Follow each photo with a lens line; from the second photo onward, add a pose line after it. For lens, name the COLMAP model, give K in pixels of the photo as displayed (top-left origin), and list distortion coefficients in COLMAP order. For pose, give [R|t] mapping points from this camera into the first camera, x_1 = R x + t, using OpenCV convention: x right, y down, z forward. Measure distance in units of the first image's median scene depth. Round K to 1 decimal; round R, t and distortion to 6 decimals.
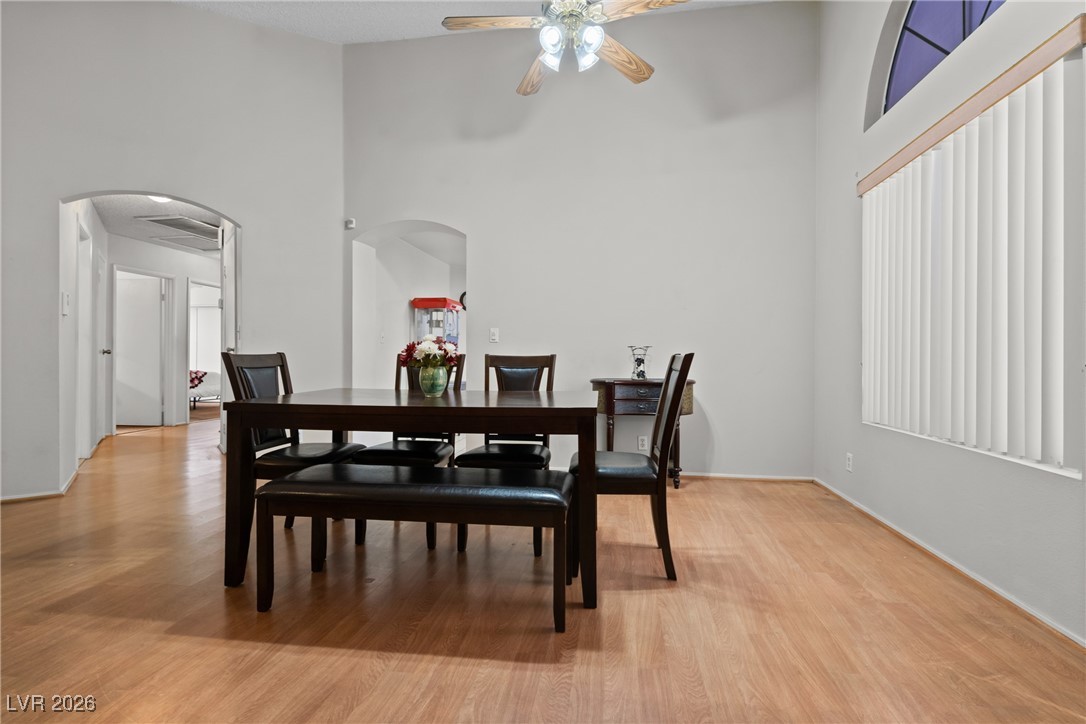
lens RADIAL K [[497.8, 0, 578.6], [0, 497.8, 394.8], [0, 0, 1]] dist [-0.008079, 0.003384]
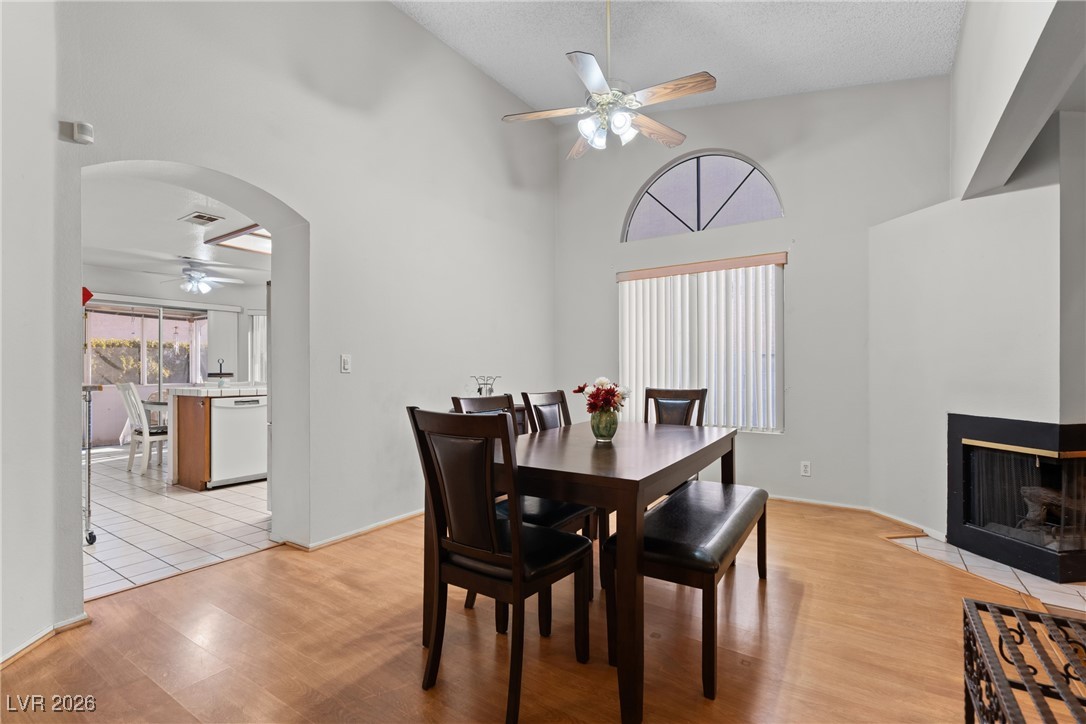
lens RADIAL K [[497.8, 0, 552.8], [0, 497.8, 371.2], [0, 0, 1]] dist [-0.008079, 0.003384]
pose [[0.456399, -0.017931, 0.889594, -1.643508], [0.071072, 0.997337, -0.016360, -0.148842], [-0.886932, 0.070692, 0.456458, 0.873646]]
